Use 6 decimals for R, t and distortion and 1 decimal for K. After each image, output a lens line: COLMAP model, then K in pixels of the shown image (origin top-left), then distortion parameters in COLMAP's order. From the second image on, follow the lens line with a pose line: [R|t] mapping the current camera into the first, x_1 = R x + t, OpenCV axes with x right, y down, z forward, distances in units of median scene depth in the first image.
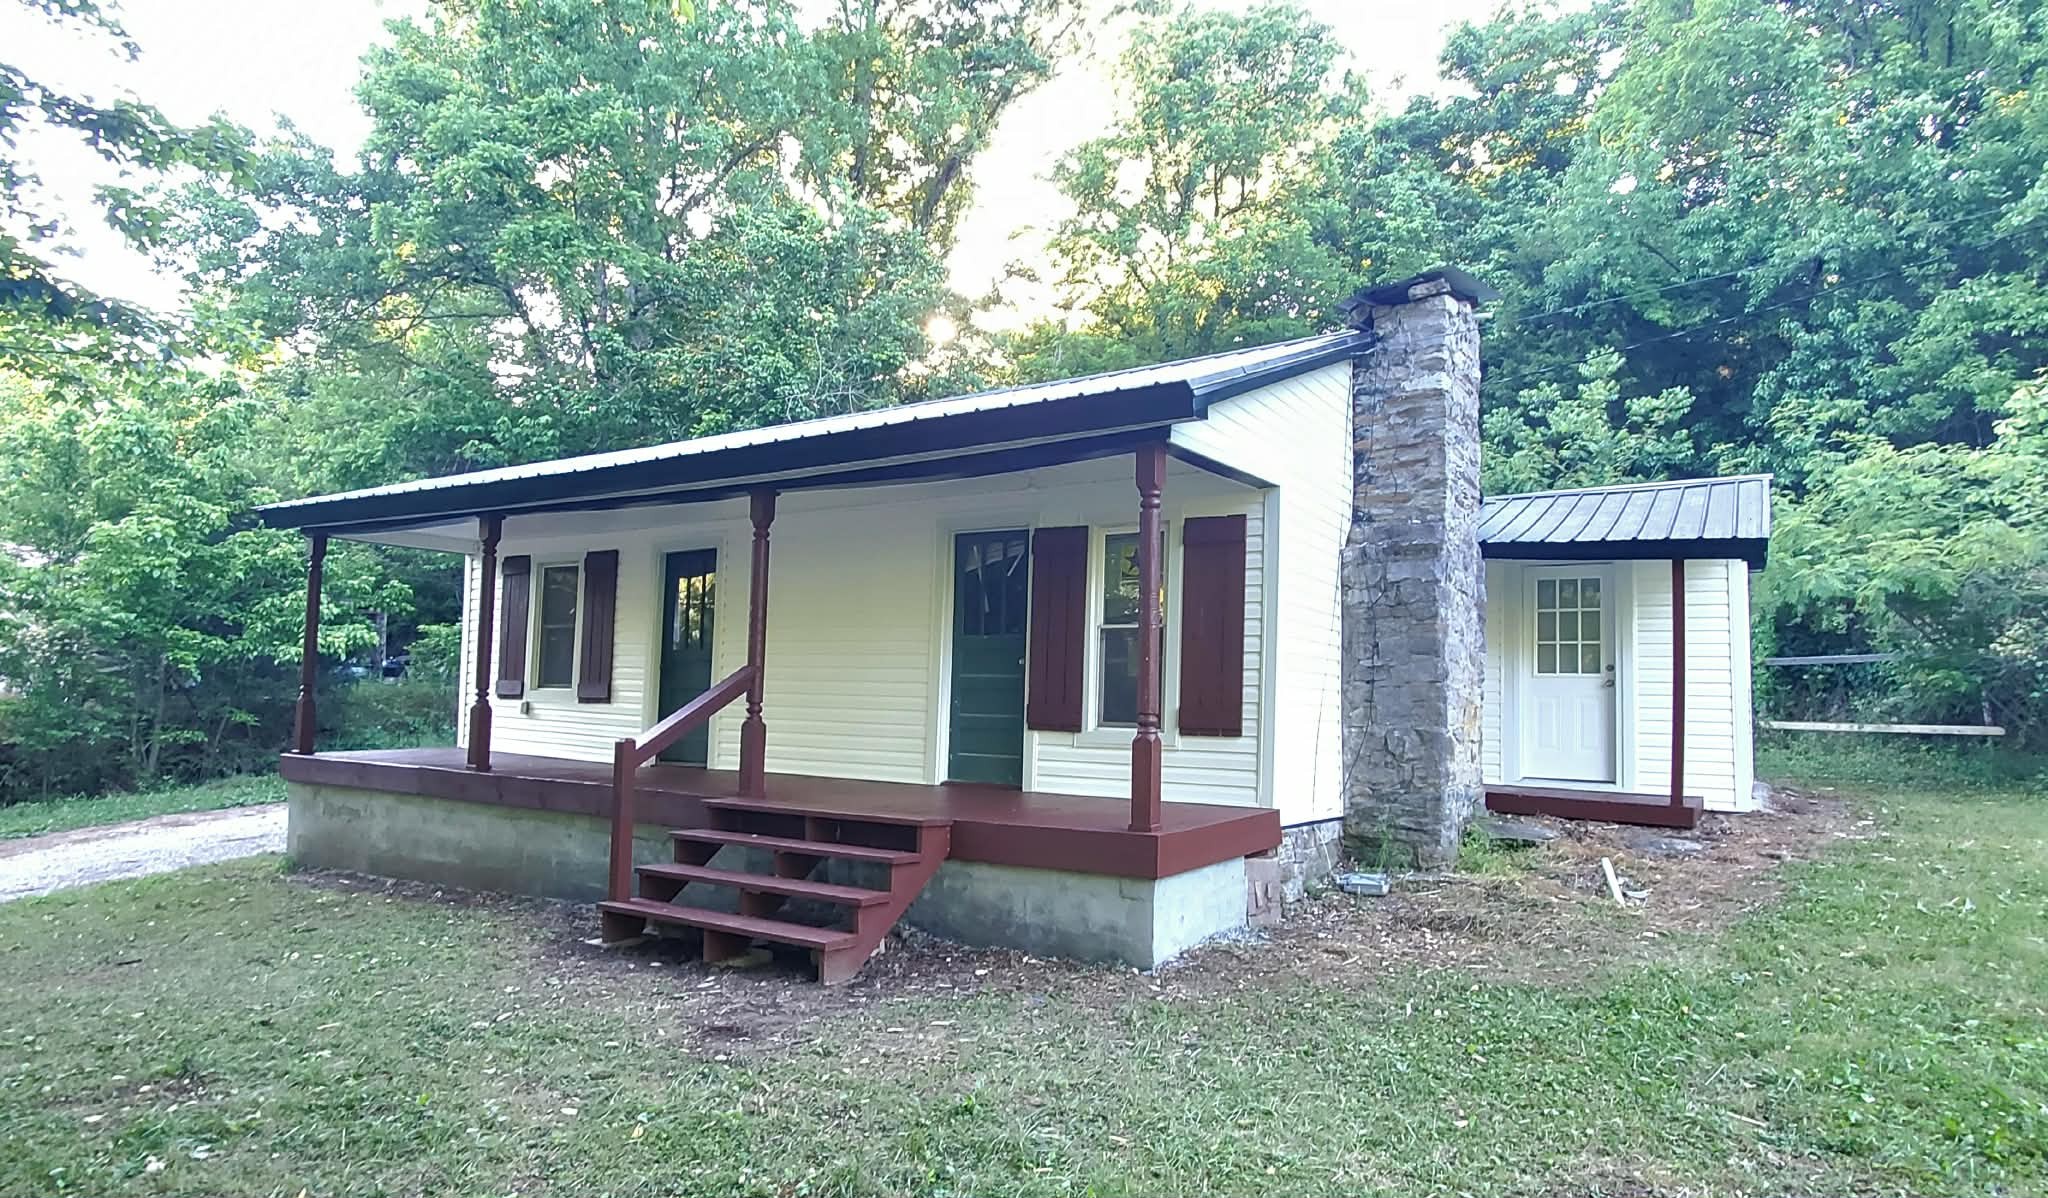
lens RADIAL K [[1113.0, 0, 1024.0], [0, 1113.0, 599.0], [0, 0, 1]] dist [0.005851, 0.001069]
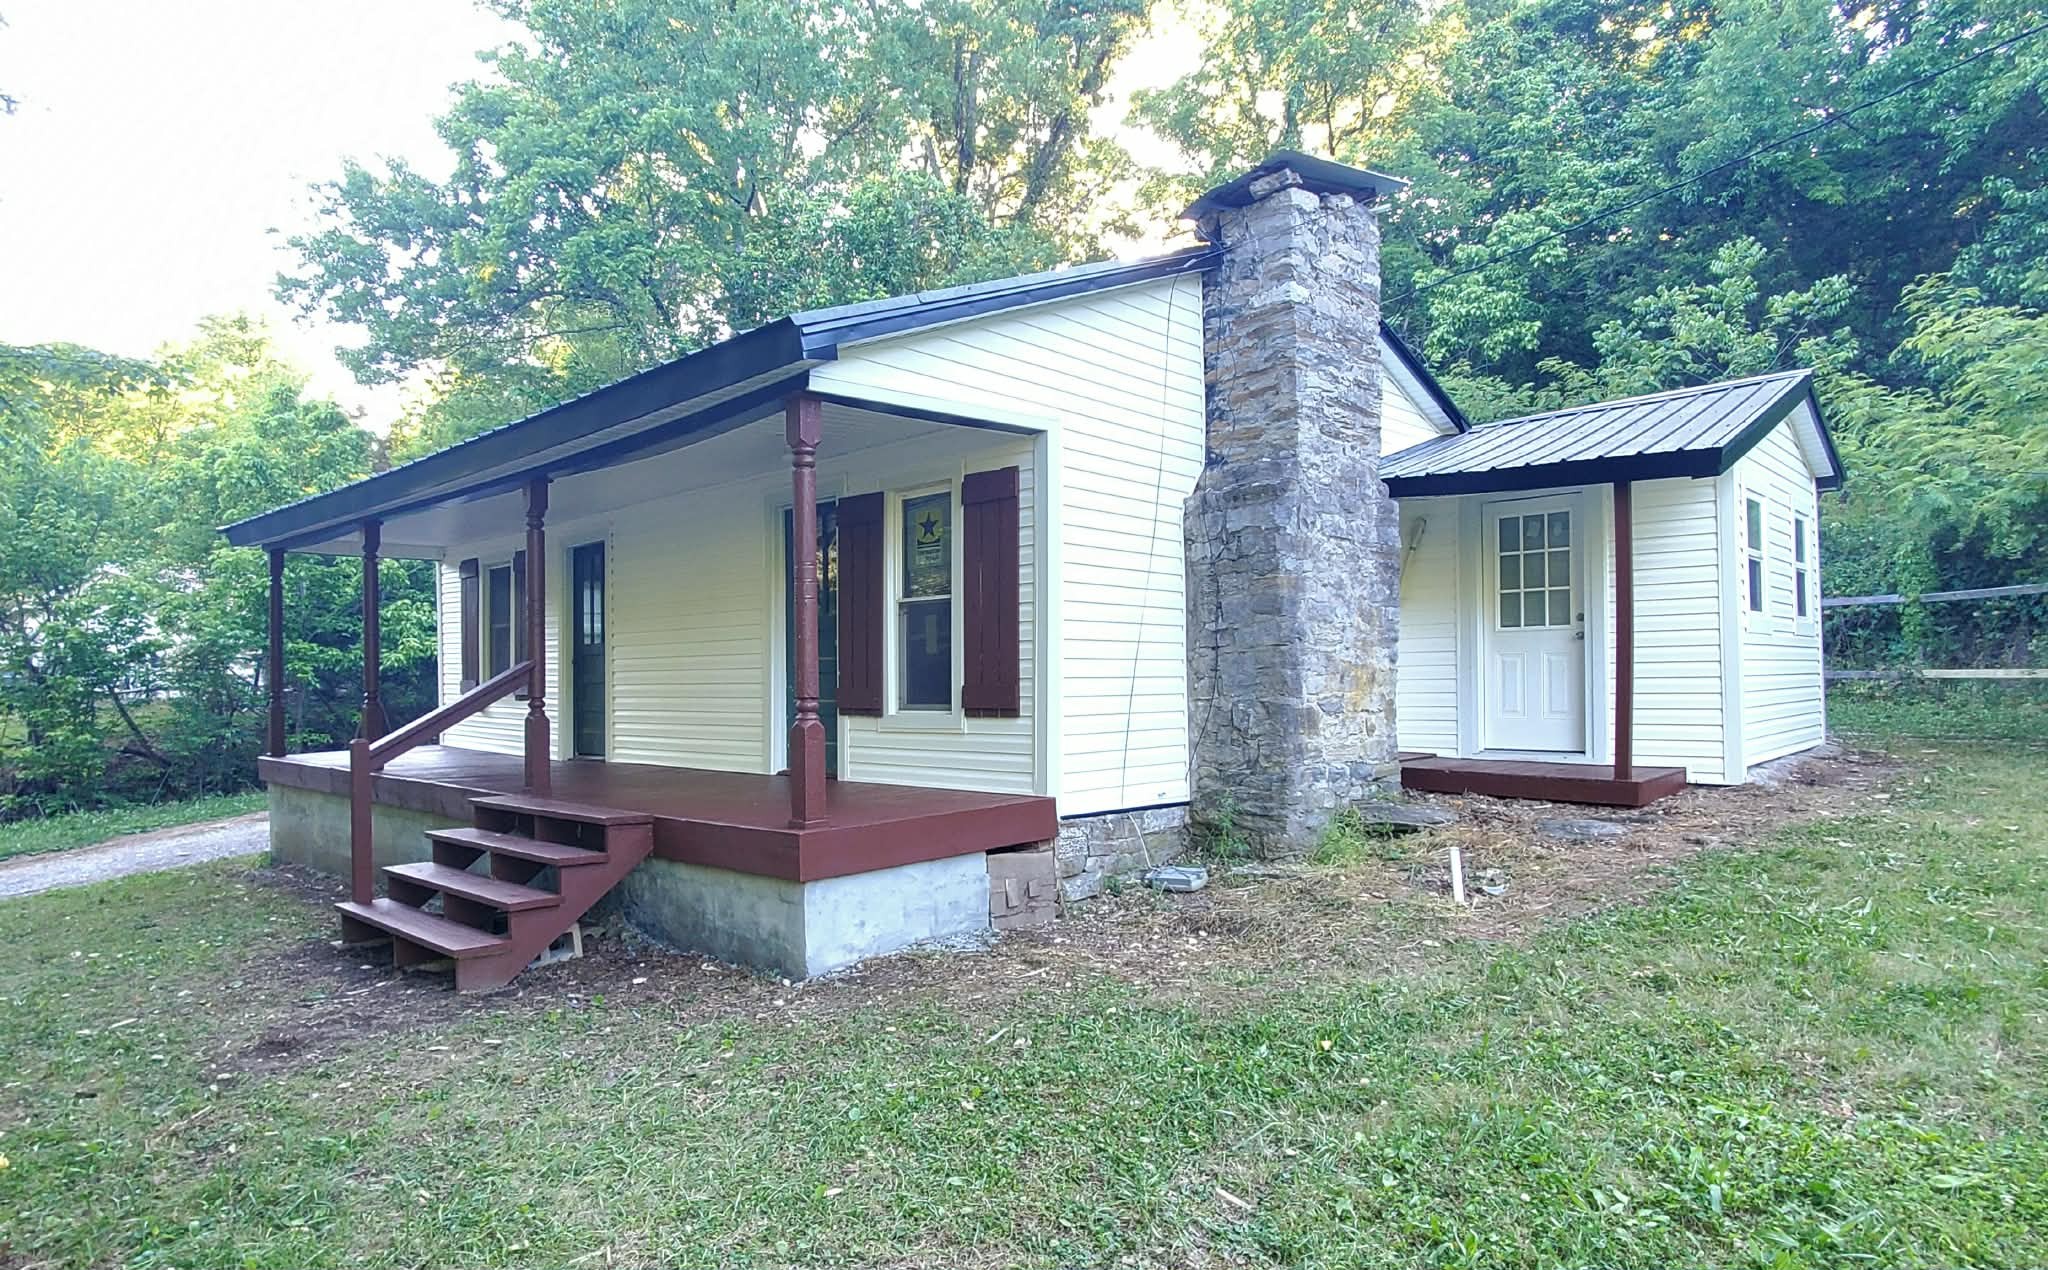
lens RADIAL K [[1113.2, 0, 1024.0], [0, 1113.2, 635.0], [0, 0, 1]] dist [0.003469, 0.002116]
pose [[0.980692, -0.045154, -0.190272, 0.324162], [0.055161, 0.997341, 0.047626, 0.013964], [0.187616, -0.057202, 0.980576, 0.113516]]
